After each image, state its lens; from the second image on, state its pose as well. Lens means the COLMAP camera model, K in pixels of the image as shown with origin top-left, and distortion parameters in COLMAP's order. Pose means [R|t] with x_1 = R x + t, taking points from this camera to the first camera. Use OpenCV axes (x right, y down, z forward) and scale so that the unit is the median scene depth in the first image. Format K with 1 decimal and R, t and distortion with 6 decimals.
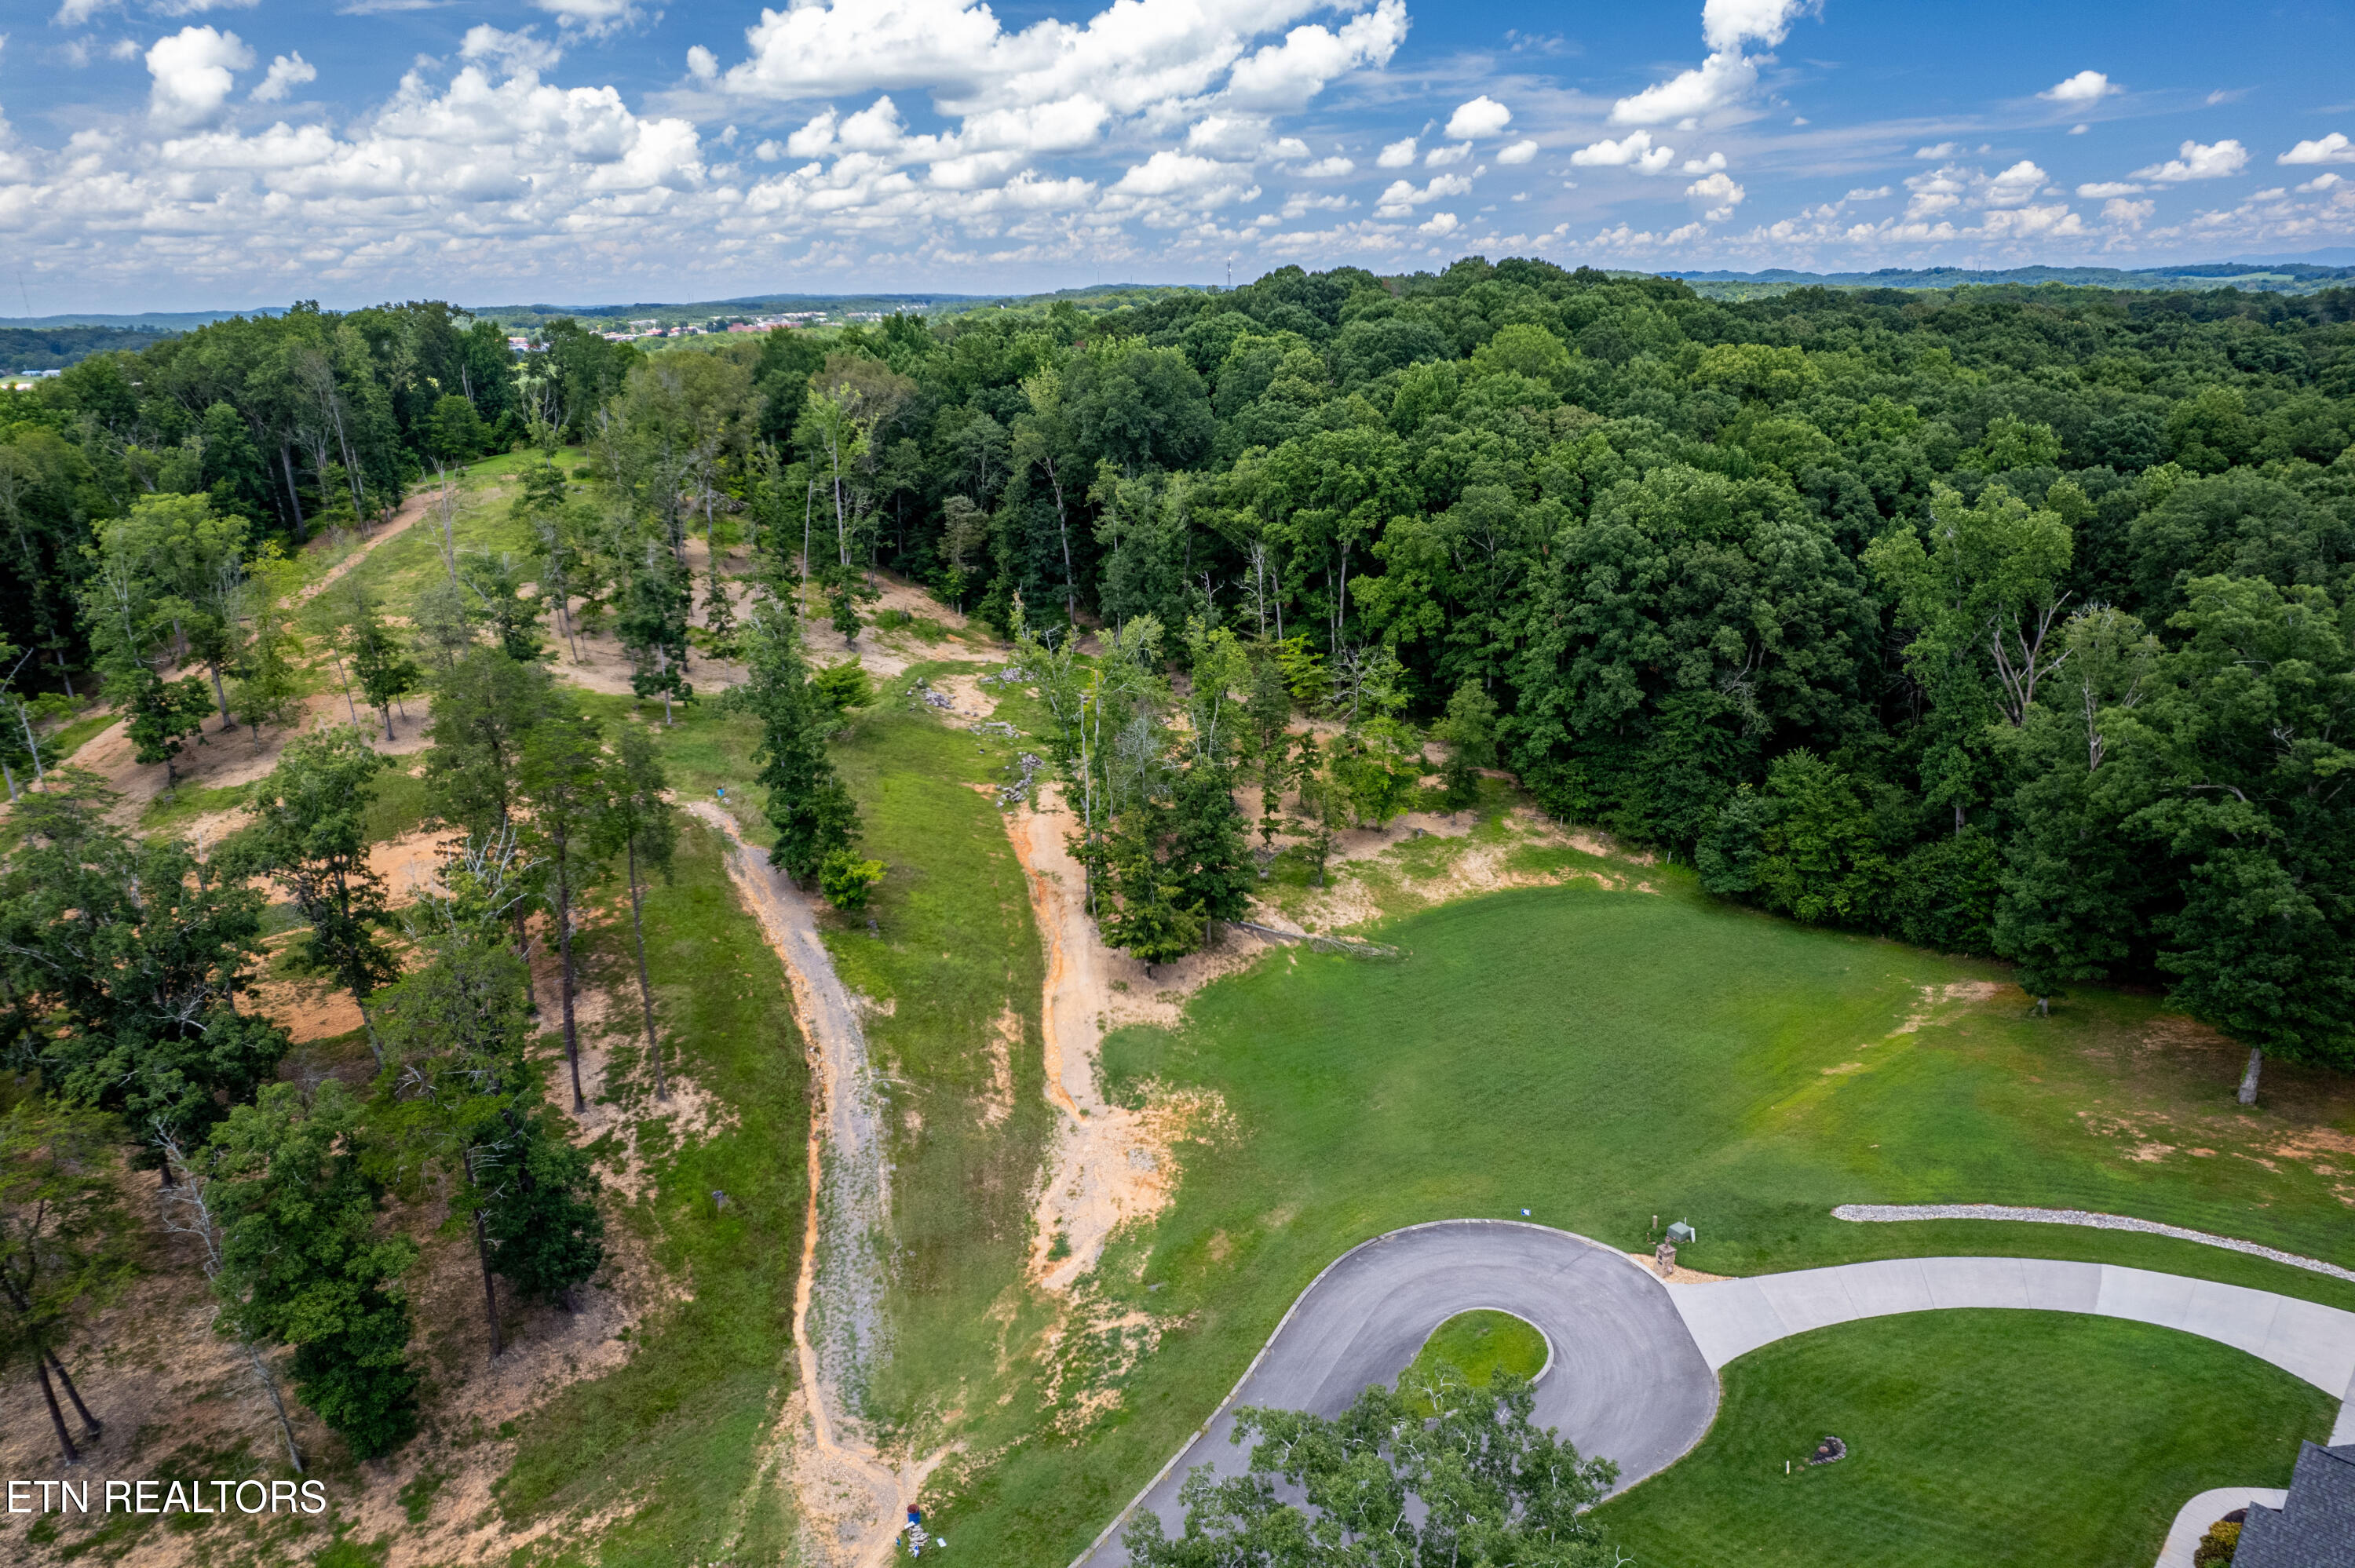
lens RADIAL K [[1489.1, 0, 1173.1], [0, 1489.1, 808.8], [0, 0, 1]] dist [-0.066500, 0.056076]
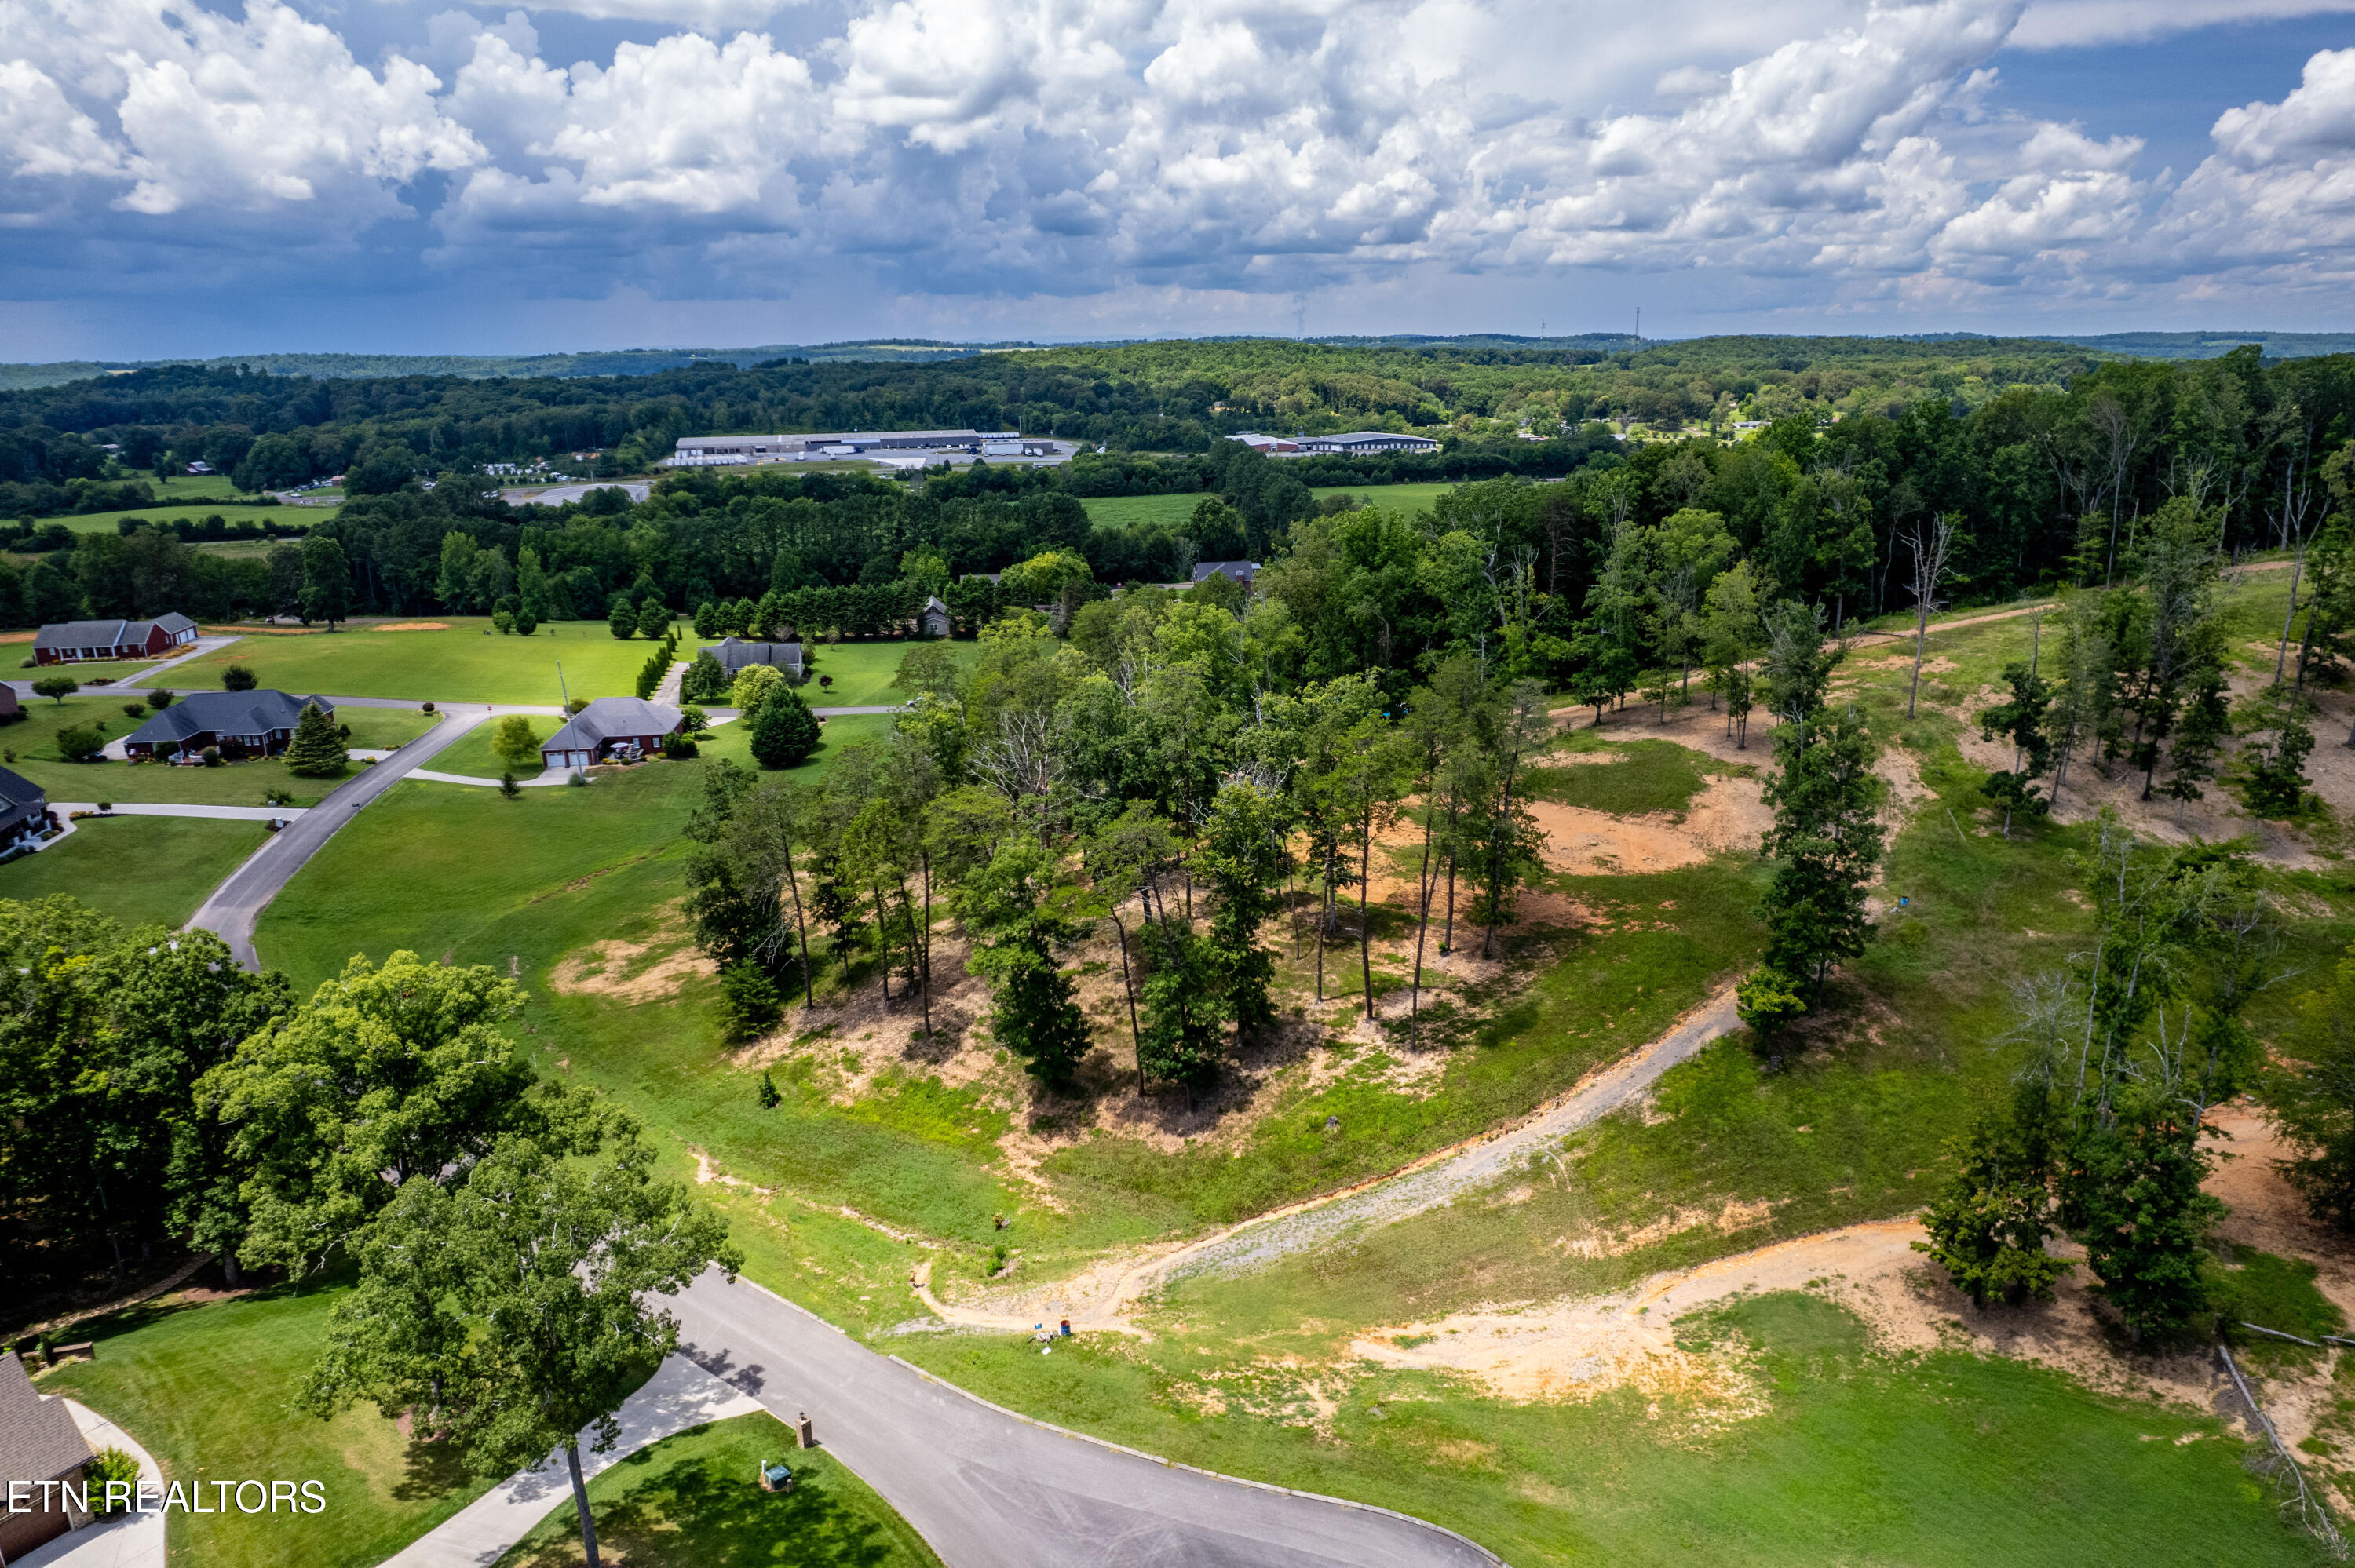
lens RADIAL K [[1507.5, 0, 1177.5], [0, 1507.5, 784.0], [0, 0, 1]] dist [-0.080215, 0.073958]
pose [[0.160326, 0.297335, -0.941216, 0.488724], [-0.320403, 0.917594, 0.235296, -0.156275], [0.933615, 0.263844, 0.242381, 0.338568]]
